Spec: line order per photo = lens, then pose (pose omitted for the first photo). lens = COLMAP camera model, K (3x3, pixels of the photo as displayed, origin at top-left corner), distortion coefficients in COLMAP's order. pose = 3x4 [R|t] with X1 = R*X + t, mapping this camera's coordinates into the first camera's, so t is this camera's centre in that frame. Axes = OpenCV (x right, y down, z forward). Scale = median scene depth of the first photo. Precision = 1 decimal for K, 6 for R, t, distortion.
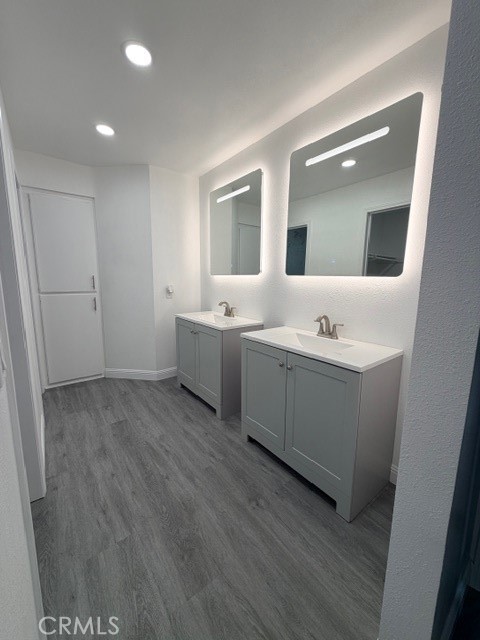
lens RADIAL K [[254.5, 0, 240.0], [0, 254.5, 316.8], [0, 0, 1]] dist [0.000917, 0.000457]
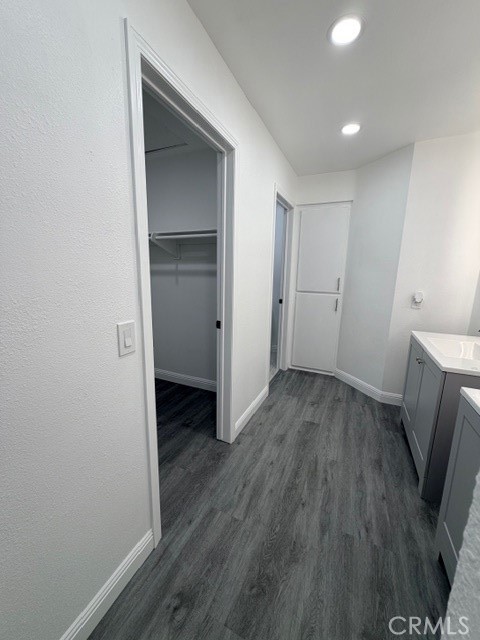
lens RADIAL K [[254.5, 0, 240.0], [0, 254.5, 316.8], [0, 0, 1]] dist [0.000917, 0.000457]
pose [[0.470657, 0.158224, -0.868013, 0.204375], [-0.146160, 0.984179, 0.100147, -0.065388], [0.870126, 0.079734, 0.486337, 0.204791]]
